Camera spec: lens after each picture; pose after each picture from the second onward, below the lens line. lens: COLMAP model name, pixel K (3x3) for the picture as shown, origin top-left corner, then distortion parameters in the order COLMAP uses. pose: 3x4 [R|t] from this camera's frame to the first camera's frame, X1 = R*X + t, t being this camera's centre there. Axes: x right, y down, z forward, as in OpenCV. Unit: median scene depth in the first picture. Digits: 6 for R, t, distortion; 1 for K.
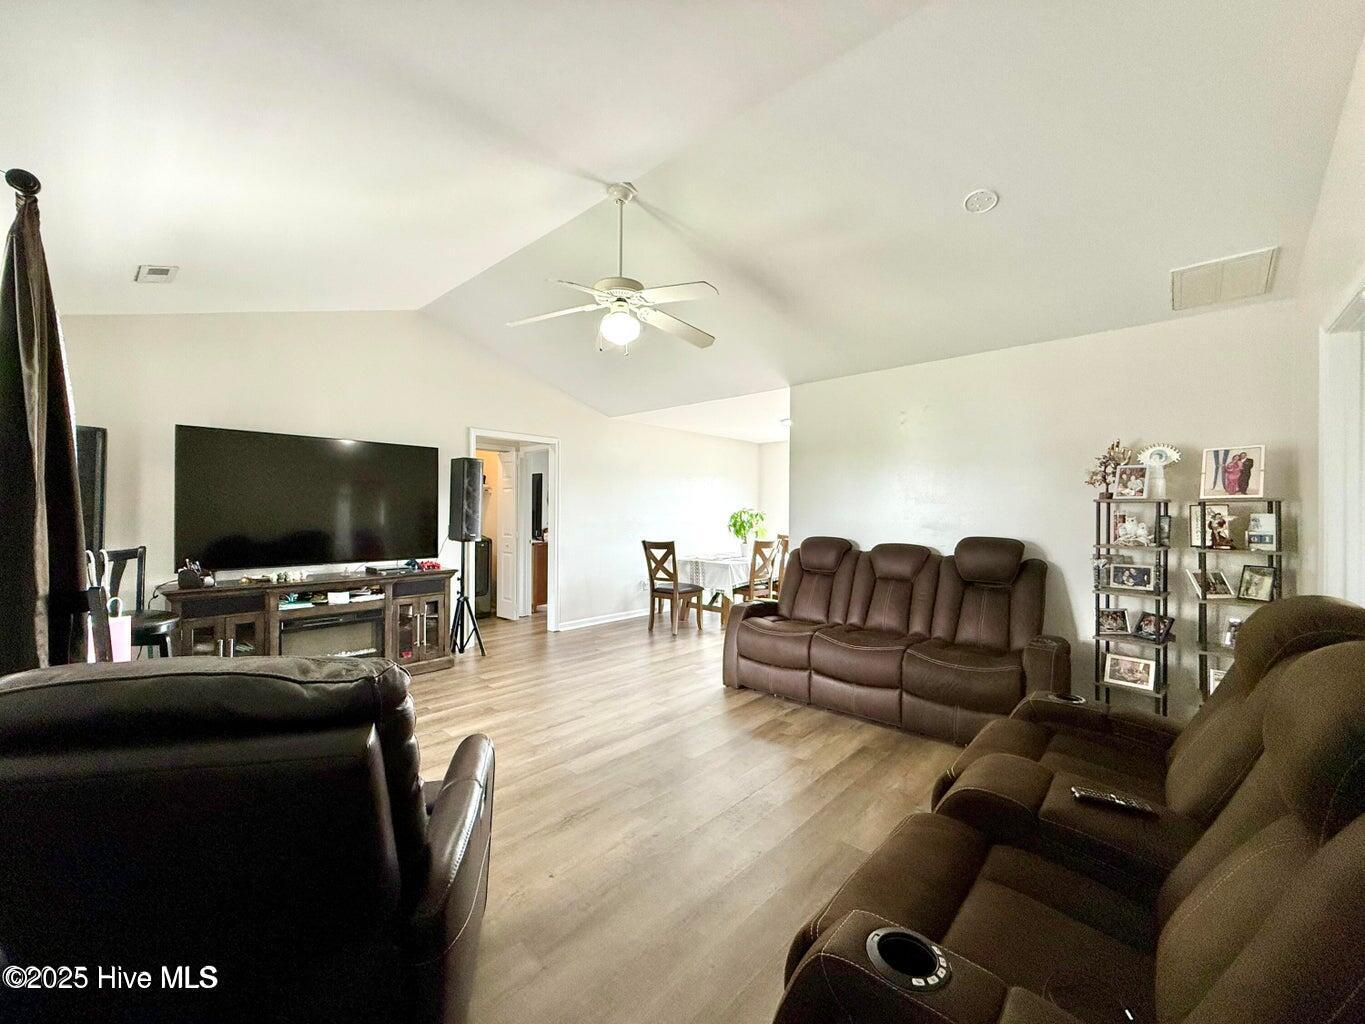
lens RADIAL K [[544.0, 0, 677.9], [0, 544.0, 510.0], [0, 0, 1]] dist [0.001648, 0.000245]
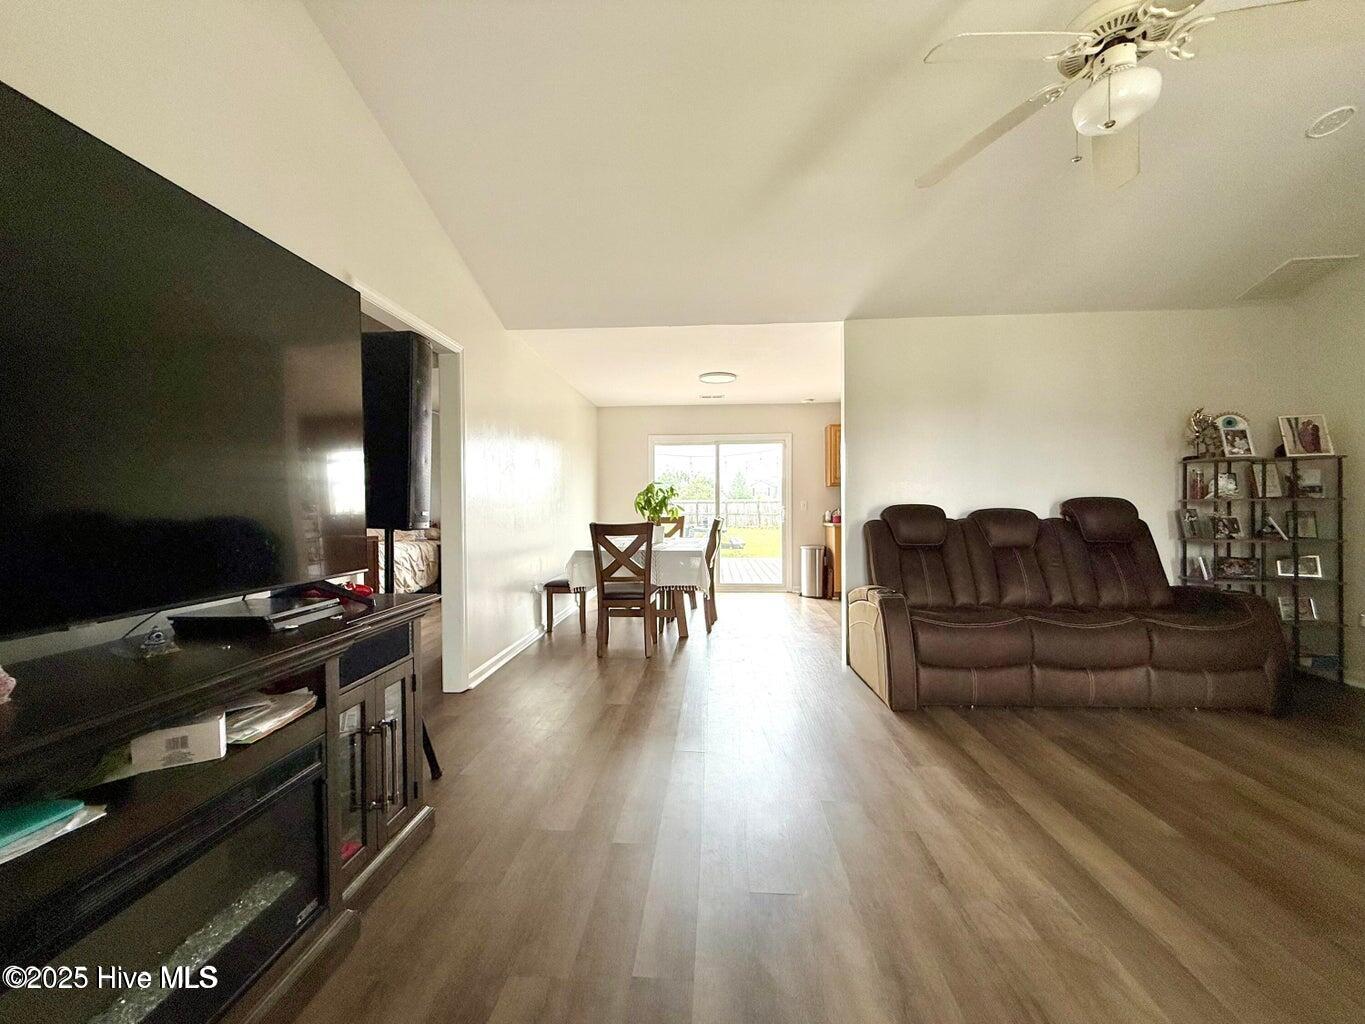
lens RADIAL K [[544.0, 0, 677.9], [0, 544.0, 510.0], [0, 0, 1]] dist [0.001648, 0.000245]
pose [[0.778791, -0.017882, 0.627029, -0.638042], [0.010861, 0.999828, 0.015024, 0.048295], [-0.627190, -0.004890, 0.778851, 0.682399]]
